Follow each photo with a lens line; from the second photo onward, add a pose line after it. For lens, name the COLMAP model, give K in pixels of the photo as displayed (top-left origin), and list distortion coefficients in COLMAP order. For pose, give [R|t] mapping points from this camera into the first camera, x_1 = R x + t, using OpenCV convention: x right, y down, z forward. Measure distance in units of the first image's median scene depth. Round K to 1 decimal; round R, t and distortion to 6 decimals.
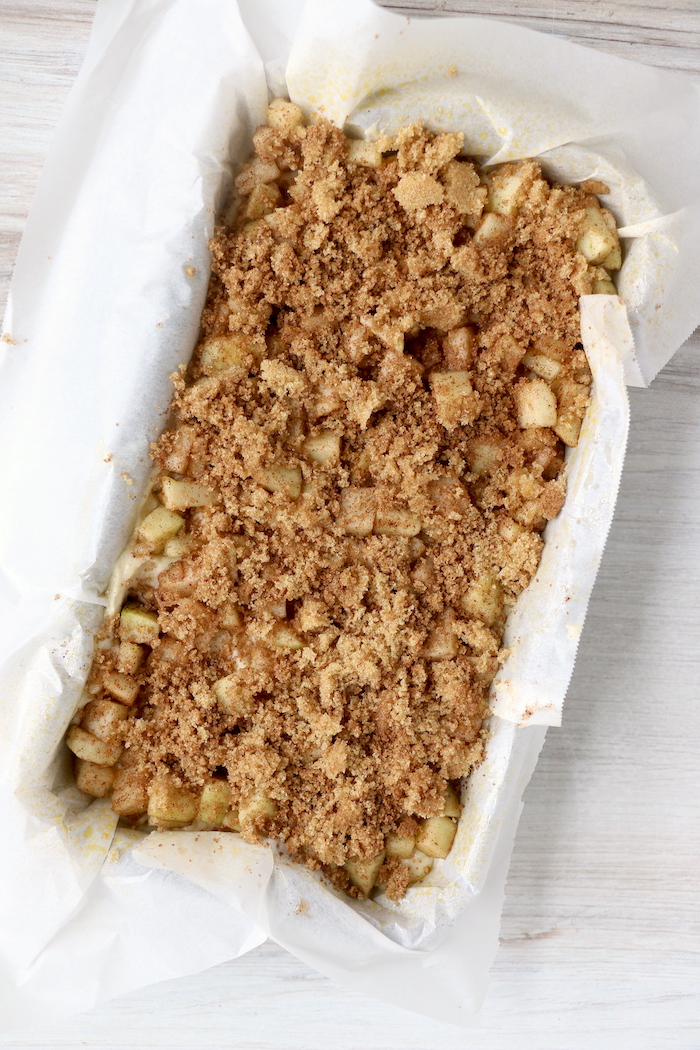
lens RADIAL K [[1427.8, 0, 369.0], [0, 1427.8, 527.5], [0, 0, 1]] dist [0.029573, 0.000000]
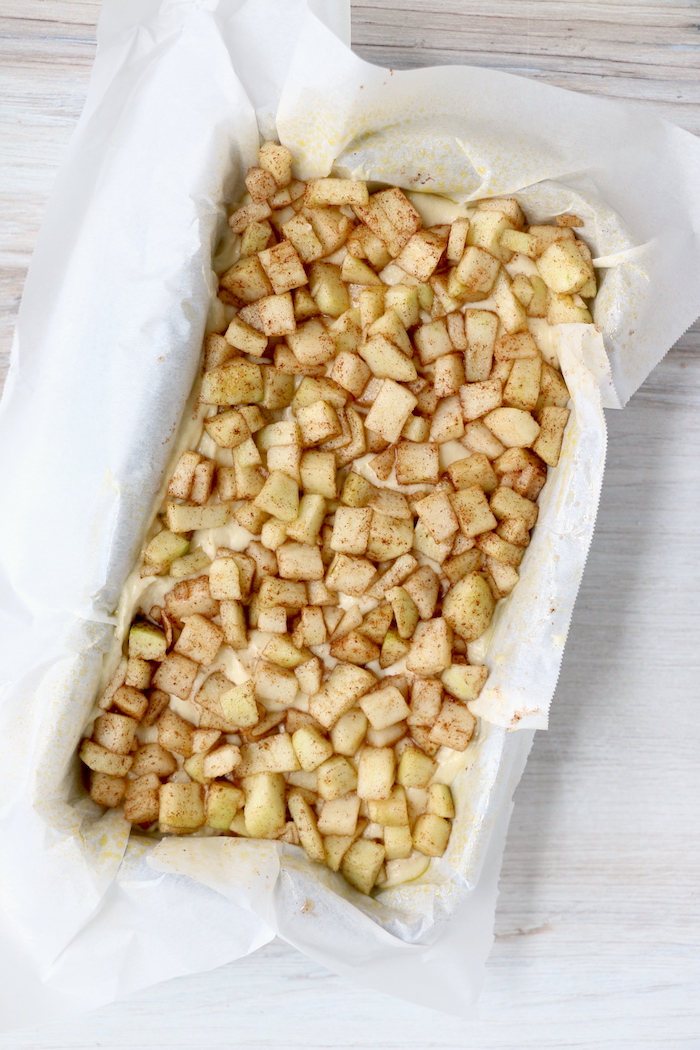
lens RADIAL K [[1528.9, 0, 353.9], [0, 1528.9, 525.4], [0, 0, 1]] dist [0.047294, 0.000000]
pose [[0.999765, -0.020259, 0.007726, -0.013774], [0.020247, 0.999794, 0.001561, -0.015503], [-0.007756, -0.001405, 0.999969, -0.120528]]
